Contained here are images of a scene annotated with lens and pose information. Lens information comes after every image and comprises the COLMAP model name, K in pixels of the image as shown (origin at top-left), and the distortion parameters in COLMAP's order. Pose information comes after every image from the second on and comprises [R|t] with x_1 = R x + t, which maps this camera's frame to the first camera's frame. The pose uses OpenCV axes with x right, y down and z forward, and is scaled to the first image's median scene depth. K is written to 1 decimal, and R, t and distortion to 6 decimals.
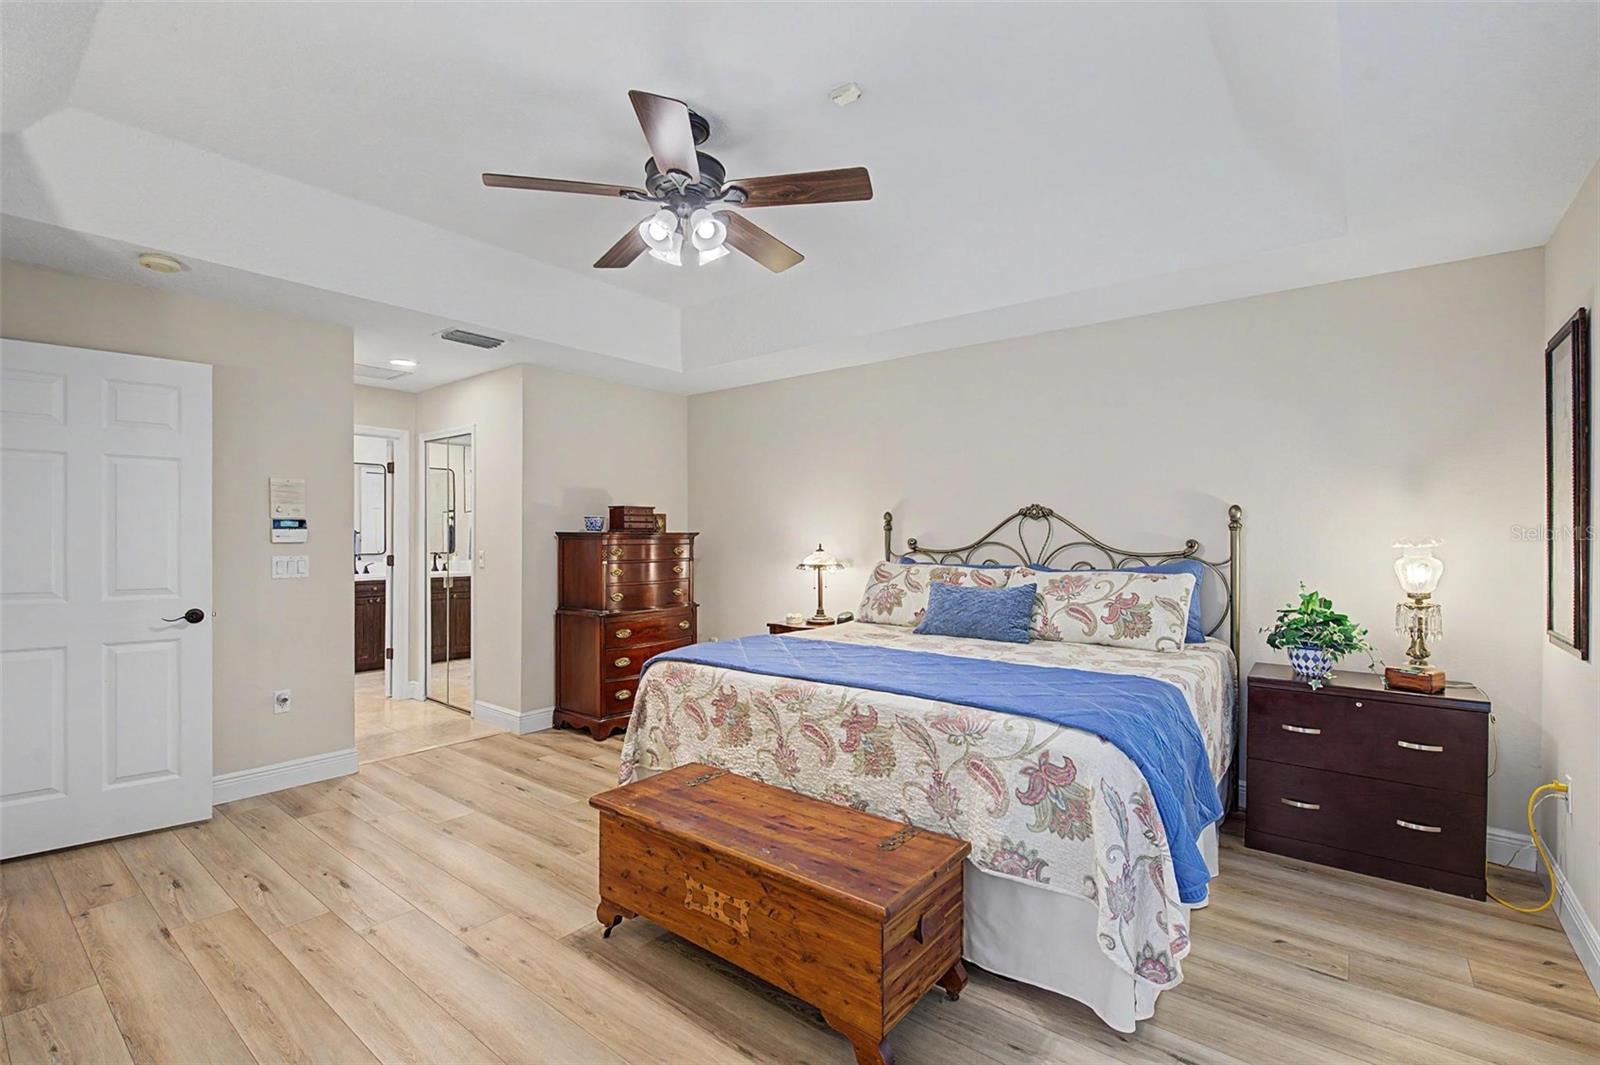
lens RADIAL K [[706.4, 0, 797.7], [0, 706.4, 527.9], [0, 0, 1]] dist [0.000194, -0.000612]
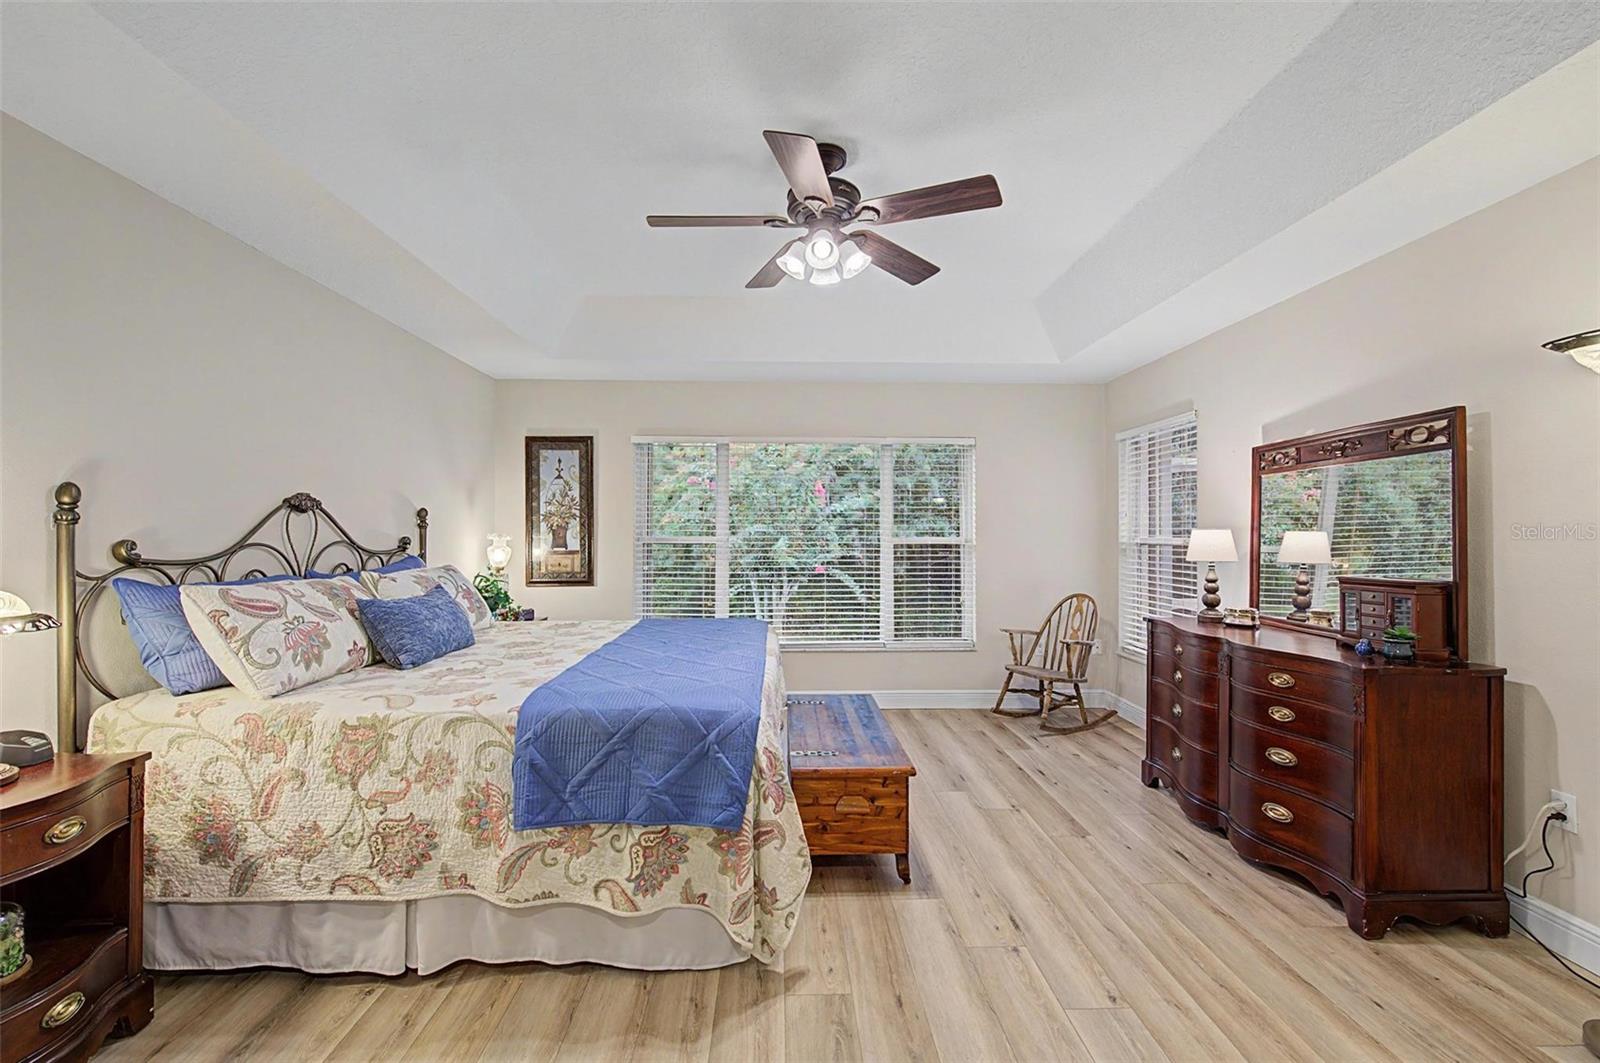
lens RADIAL K [[678.5, 0, 800.2], [0, 678.5, 534.2], [0, 0, 1]] dist [-0.002362, -0.000523]
pose [[-0.642816, 0.002171, 0.766017, -0.545453], [-0.005404, 0.999958, -0.007369, 0.013017], [-0.766001, -0.008877, -0.642778, 1.006205]]
